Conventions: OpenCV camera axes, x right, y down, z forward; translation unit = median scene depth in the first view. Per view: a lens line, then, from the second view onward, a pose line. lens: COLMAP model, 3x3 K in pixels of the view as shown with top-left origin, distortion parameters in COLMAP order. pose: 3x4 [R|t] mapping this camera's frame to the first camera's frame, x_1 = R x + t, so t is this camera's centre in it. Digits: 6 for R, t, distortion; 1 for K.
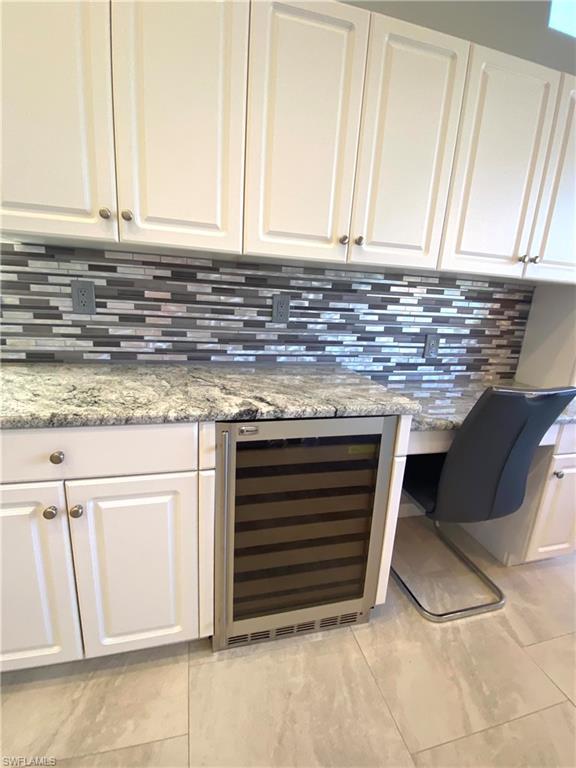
lens RADIAL K [[352.3, 0, 288.0], [0, 352.3, 384.0], [0, 0, 1]] dist [-0.000892, -0.000642]
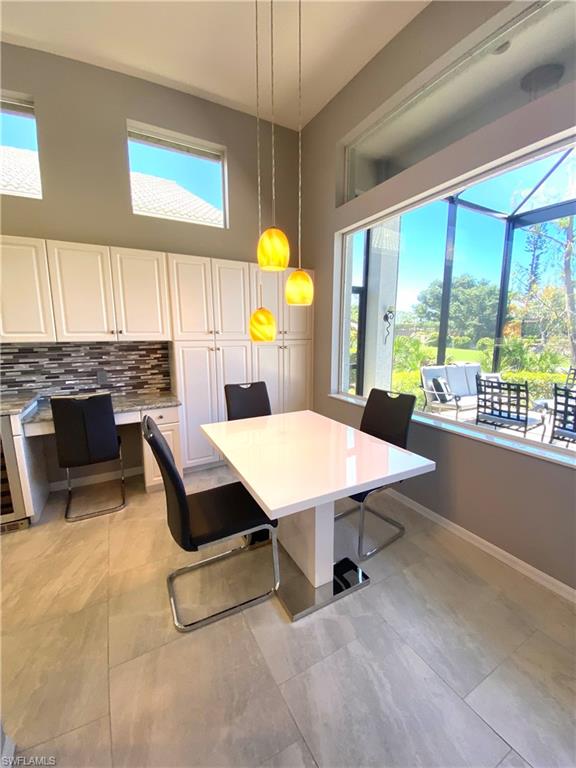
lens RADIAL K [[314.6, 0, 300.2], [0, 314.6, 386.3], [0, 0, 1]] dist [0.027491, -0.024305]
pose [[0.967781, -0.096929, 0.232391, 1.042726], [0.109644, 0.993066, -0.042404, 0.118900], [-0.226669, 0.066518, 0.971698, -0.817380]]
